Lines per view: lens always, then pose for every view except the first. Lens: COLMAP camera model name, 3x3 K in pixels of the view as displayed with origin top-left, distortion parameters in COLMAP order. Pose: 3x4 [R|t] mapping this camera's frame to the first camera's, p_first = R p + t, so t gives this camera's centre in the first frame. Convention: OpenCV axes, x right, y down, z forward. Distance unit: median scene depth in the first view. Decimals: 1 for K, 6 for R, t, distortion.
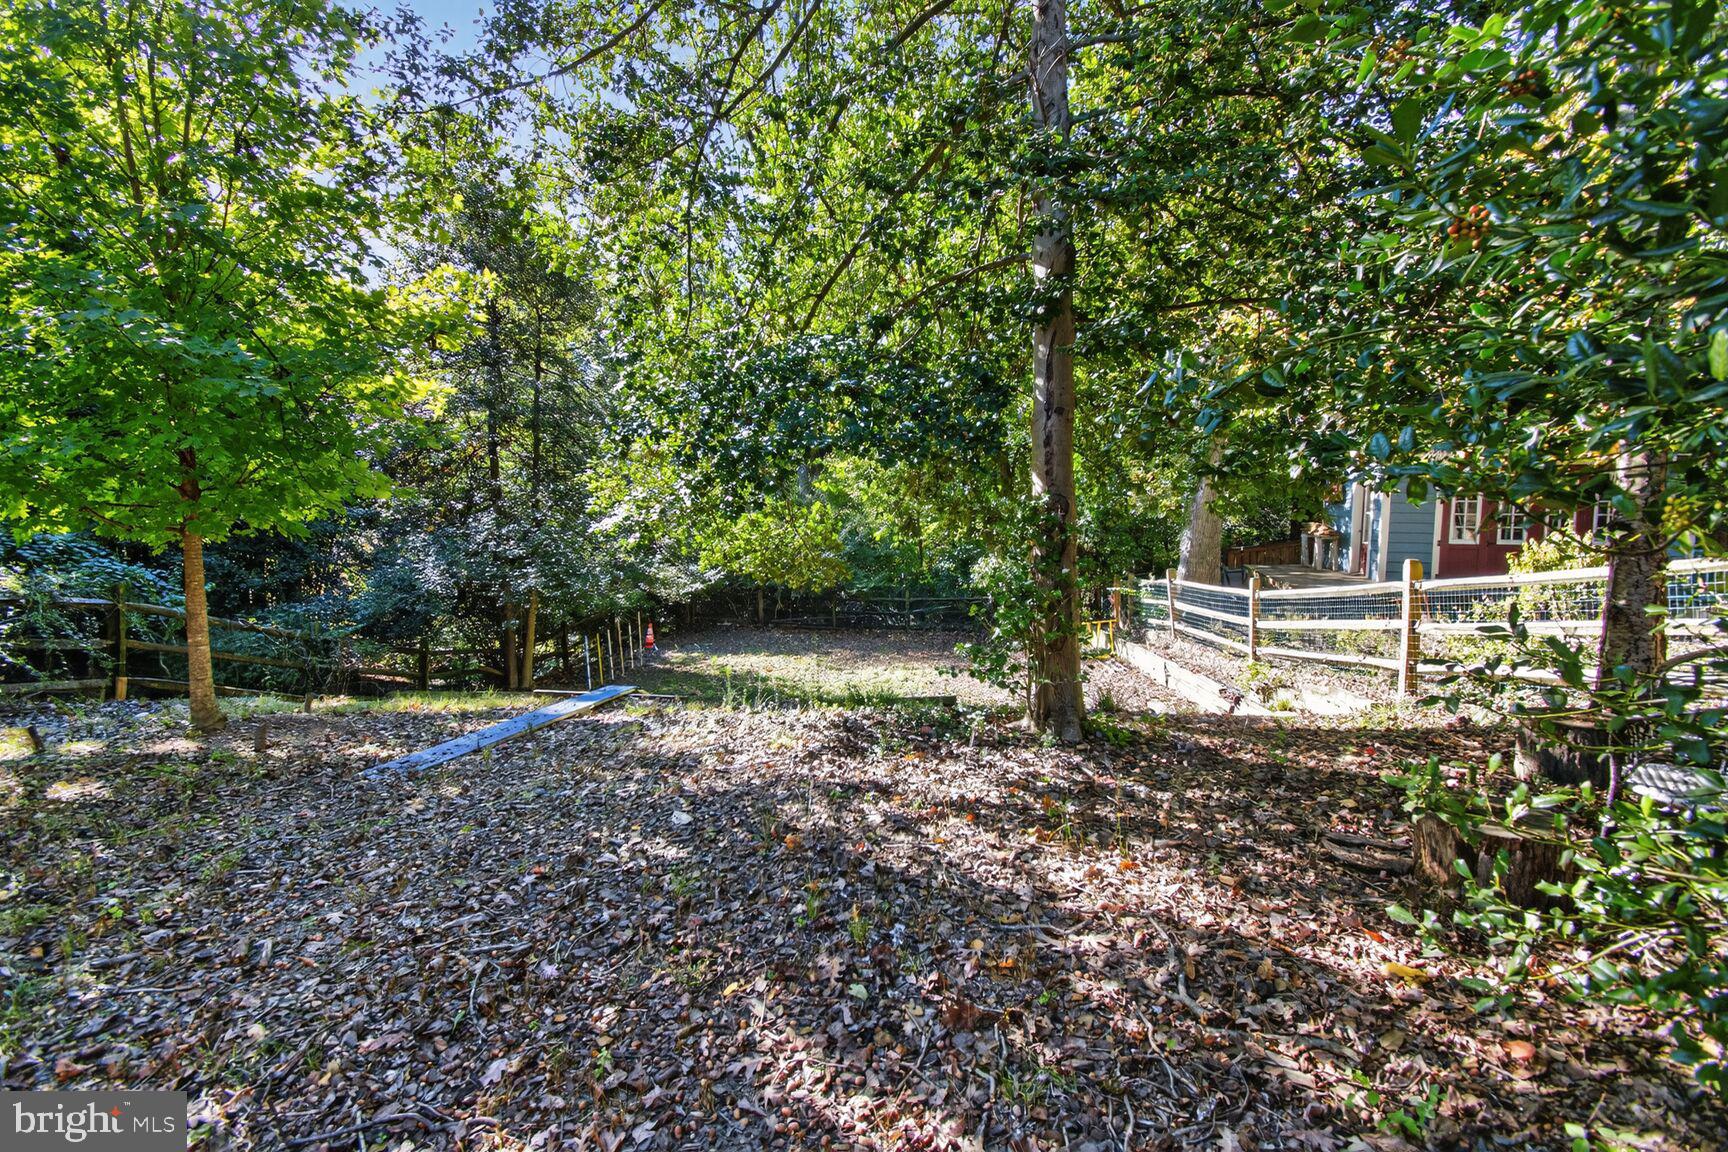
lens RADIAL K [[788.8, 0, 867.4], [0, 788.8, 562.0], [0, 0, 1]] dist [0.023399, -0.024063]
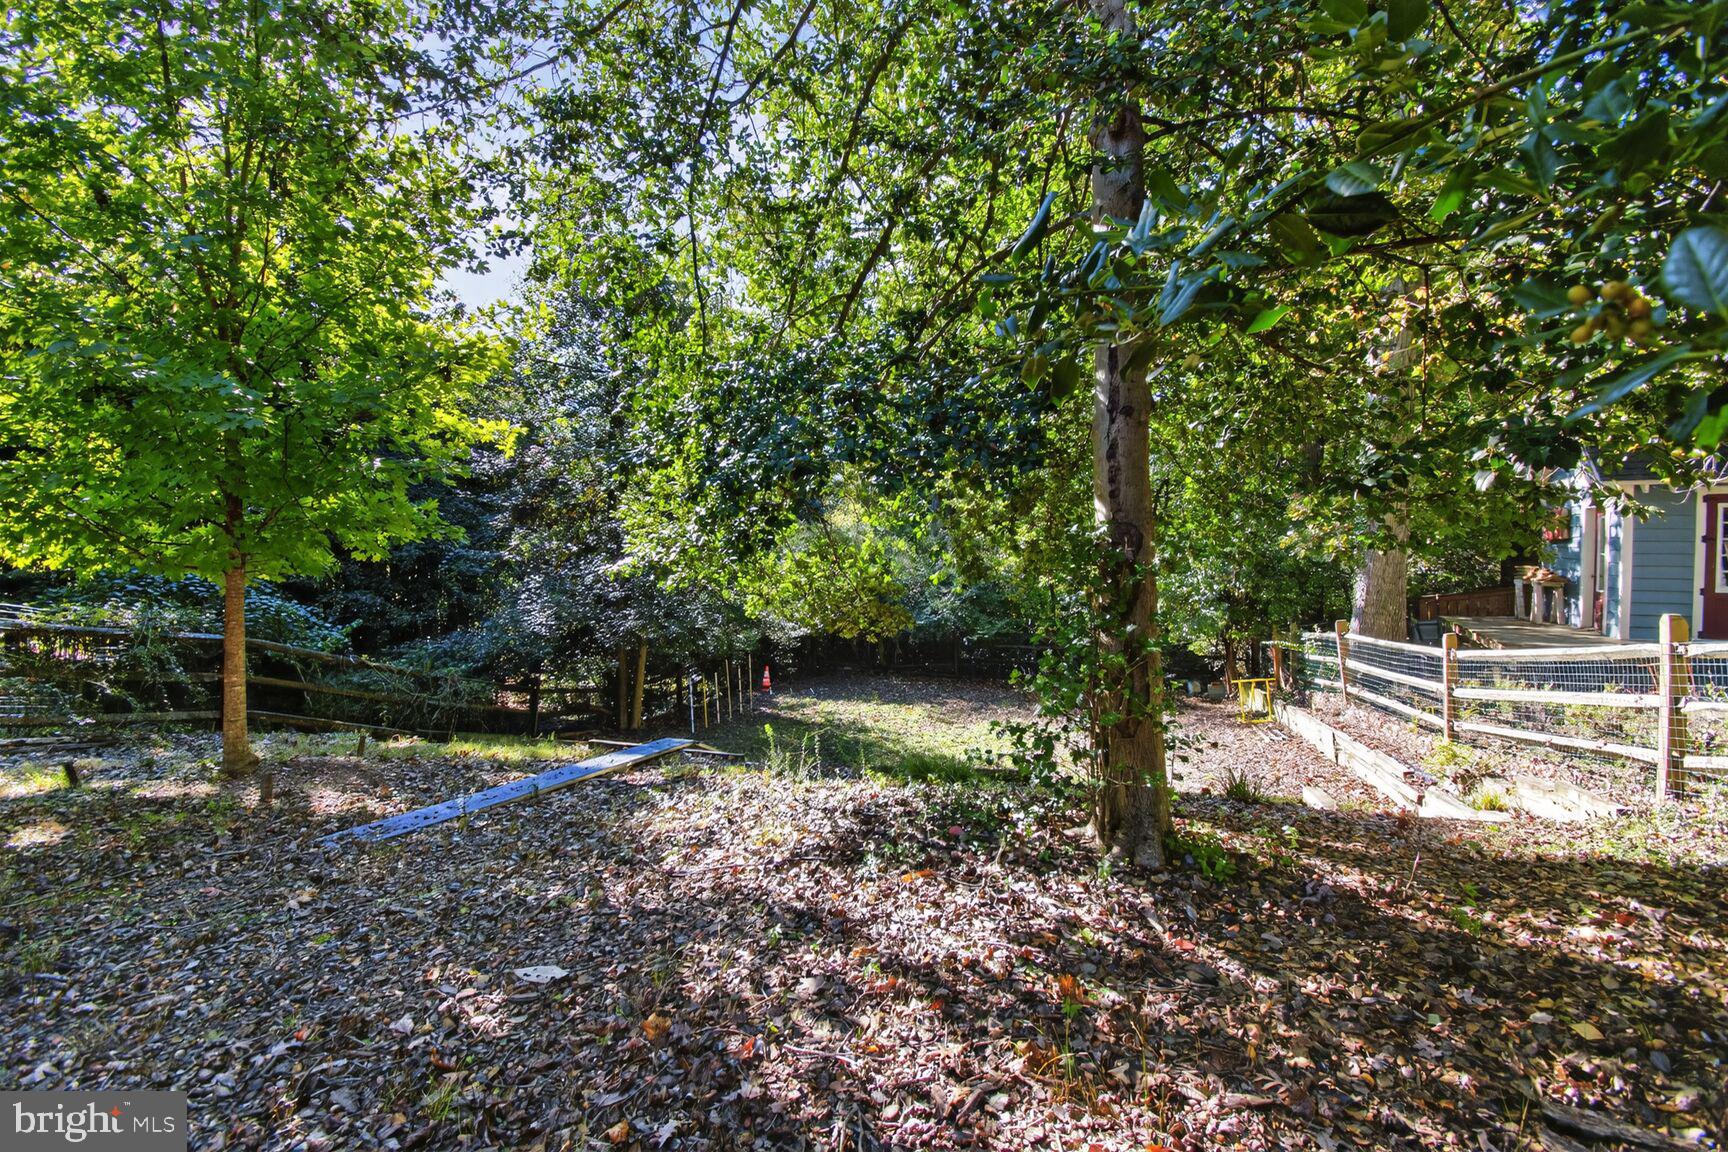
lens RADIAL K [[780.0, 0, 862.1], [0, 780.0, 560.0], [0, 0, 1]] dist [0.020296, -0.026856]
pose [[0.980481, 0.001287, -0.196609, 0.082788], [-0.012542, 0.998351, -0.056012, -0.004313], [0.196213, 0.057385, 0.978881, 0.137517]]
